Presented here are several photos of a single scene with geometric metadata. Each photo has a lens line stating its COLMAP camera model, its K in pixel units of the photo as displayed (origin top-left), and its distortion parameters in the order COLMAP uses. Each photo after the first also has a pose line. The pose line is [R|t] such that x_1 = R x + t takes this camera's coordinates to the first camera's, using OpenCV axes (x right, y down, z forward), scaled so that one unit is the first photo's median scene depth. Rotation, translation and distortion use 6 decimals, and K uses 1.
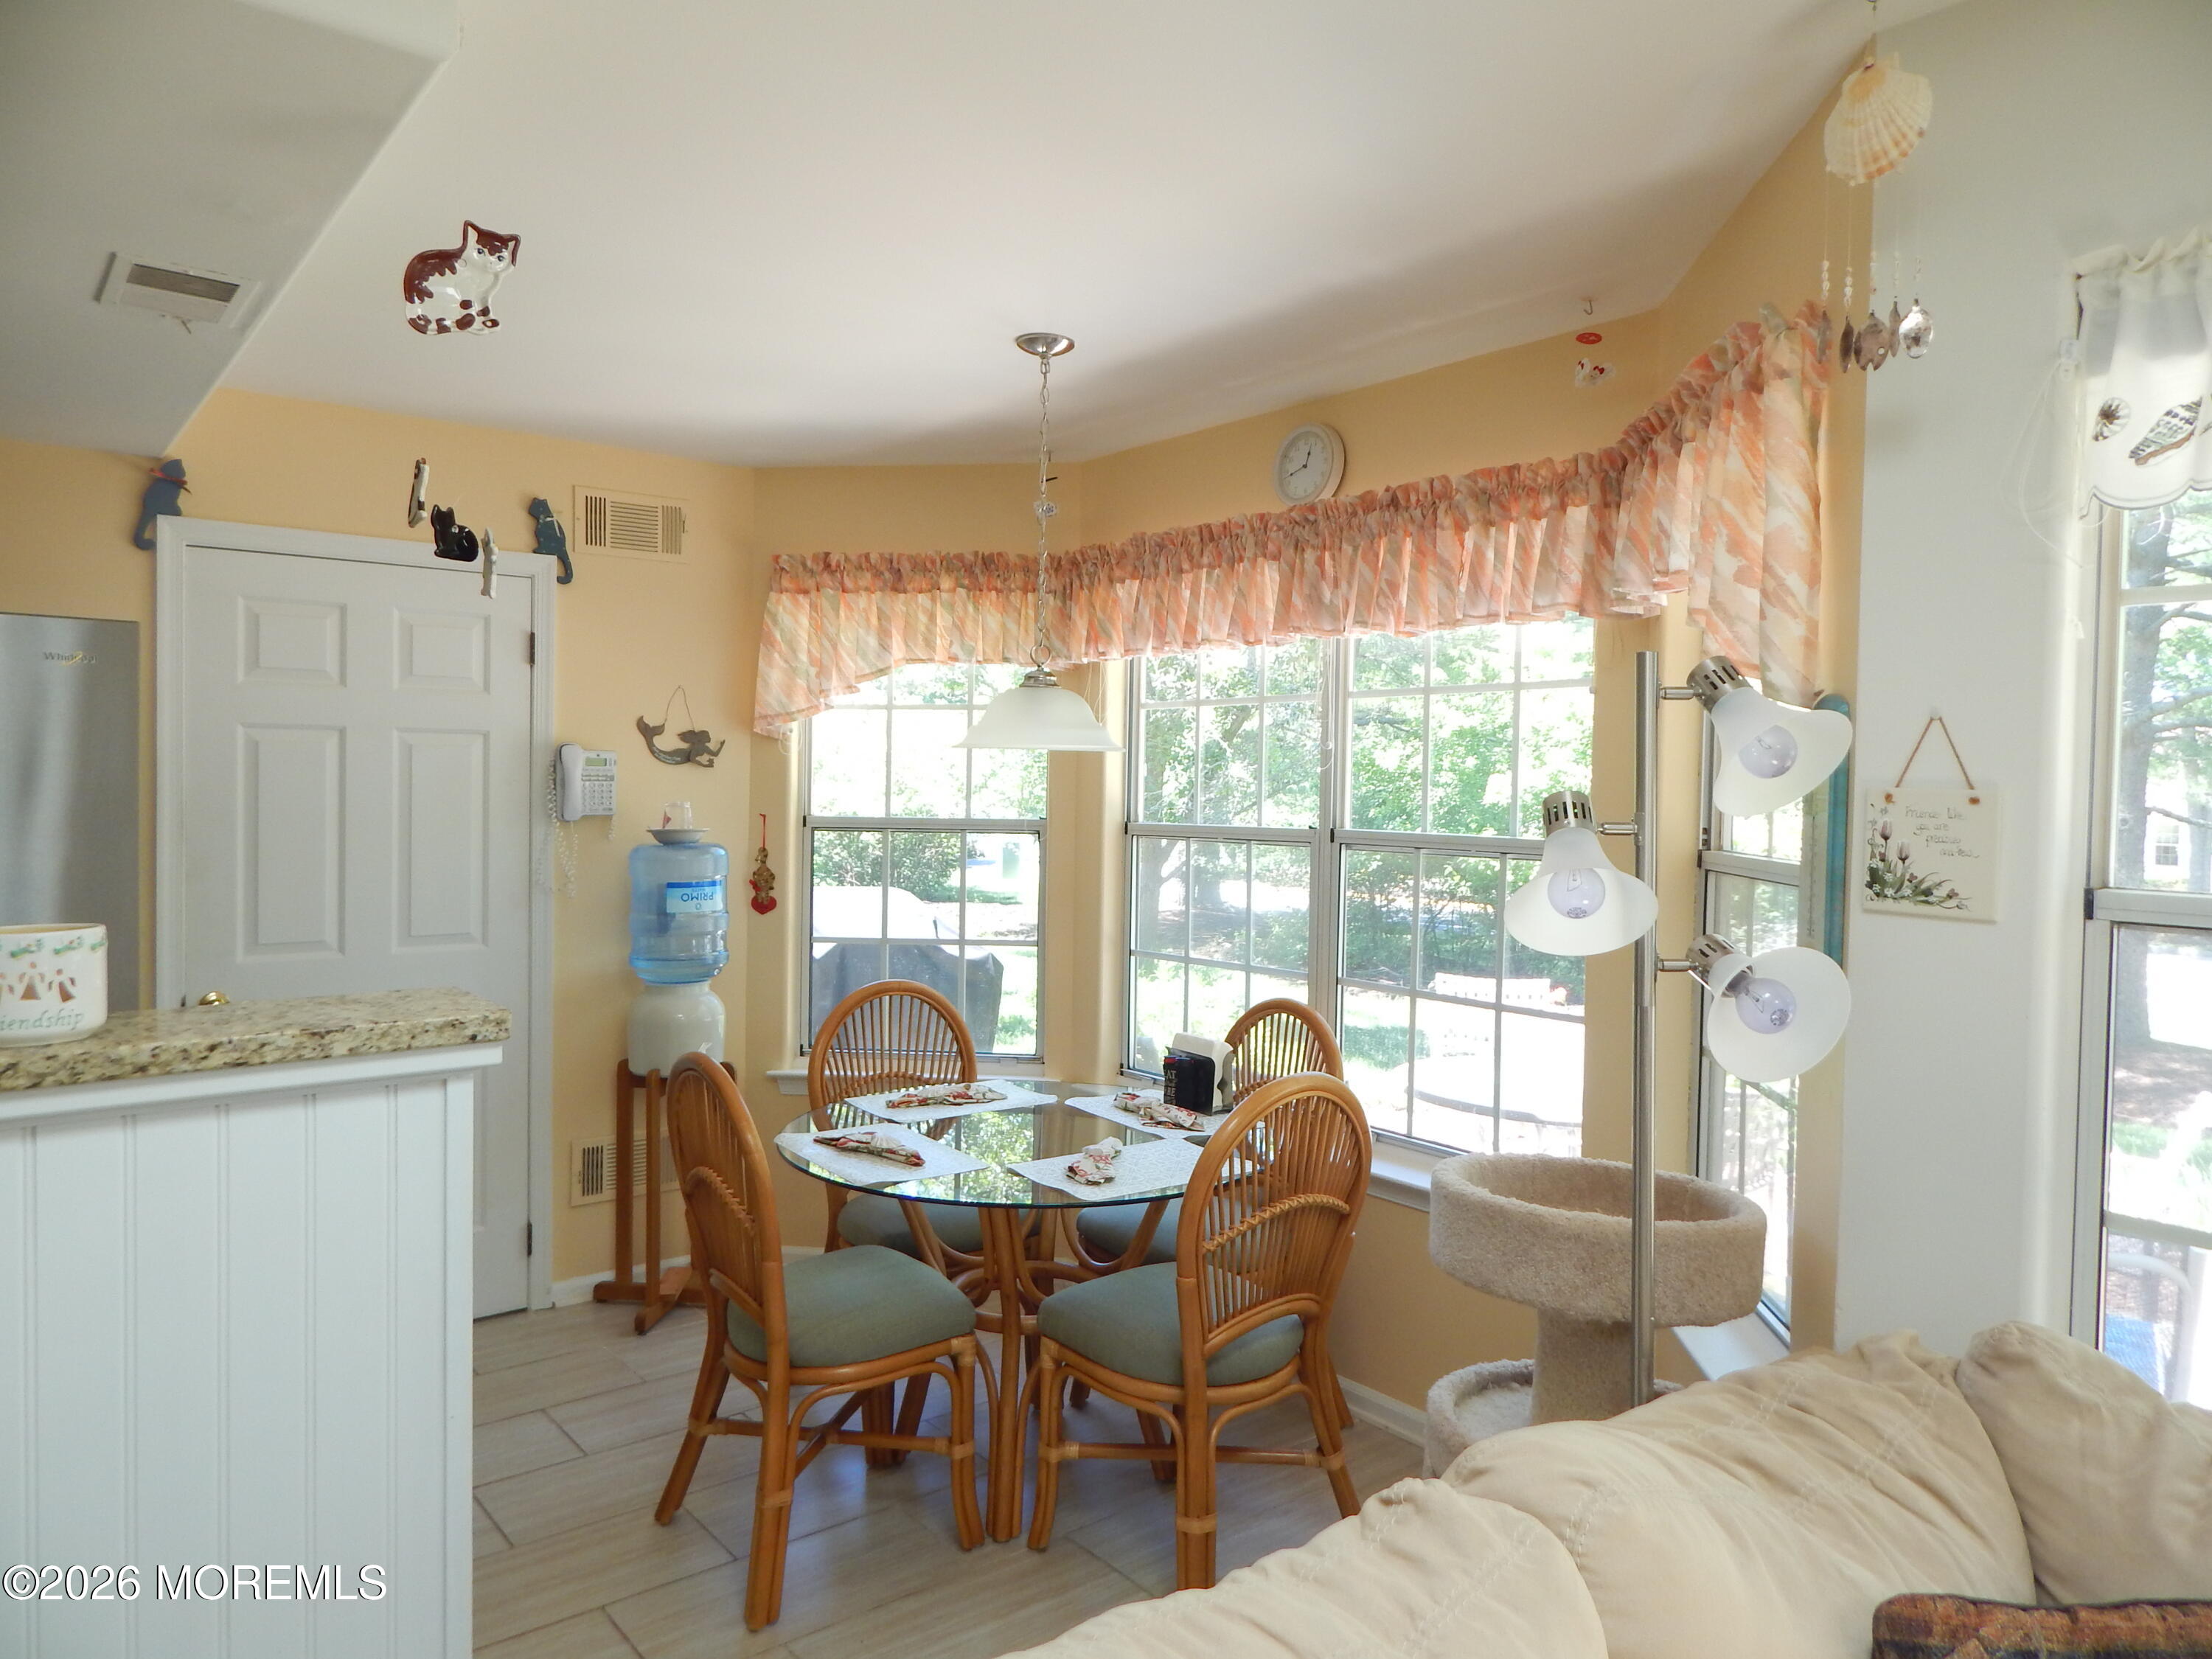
lens RADIAL K [[1448.5, 0, 1110.0], [0, 1448.5, 818.7], [0, 0, 1]] dist [-0.006313, 0.000891]
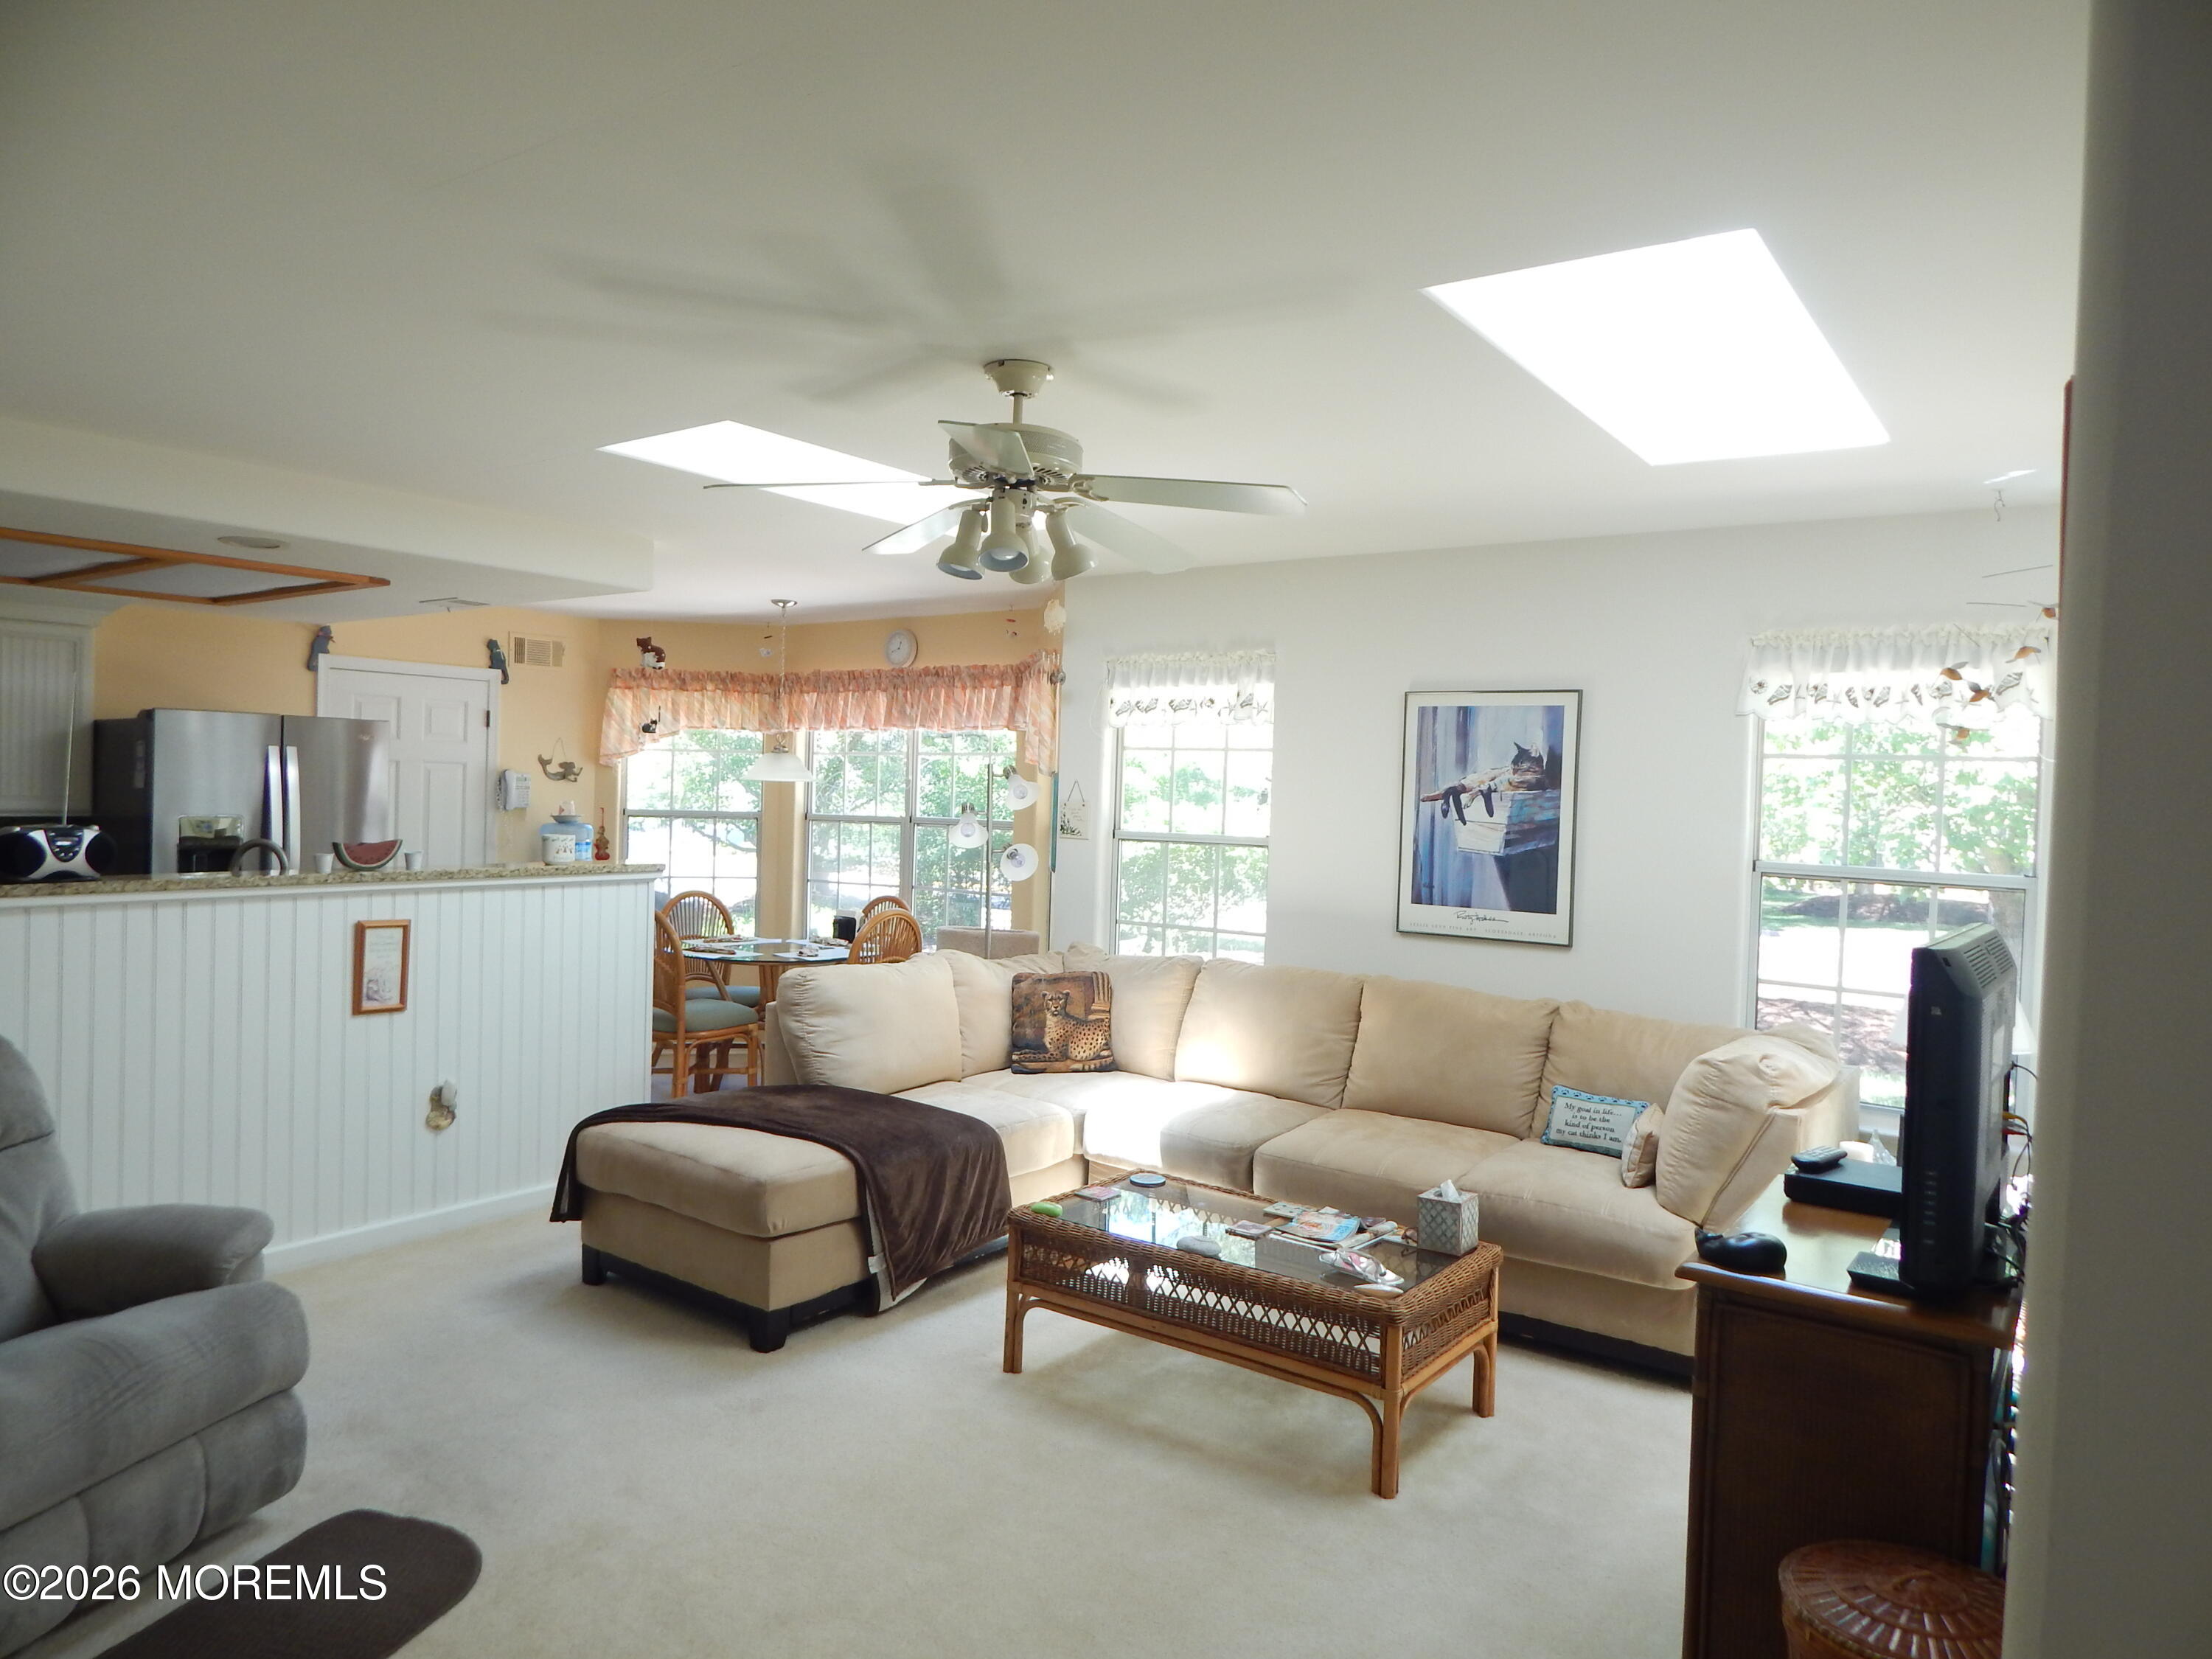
lens RADIAL K [[1448.5, 0, 1115.0], [0, 1448.5, 805.4], [0, 0, 1]] dist [-0.006313, 0.000891]
pose [[0.962220, 0.007949, 0.272158, -0.123995], [-0.005233, 0.999929, -0.010705, 0.011011], [-0.272224, 0.008876, 0.962193, -1.023589]]
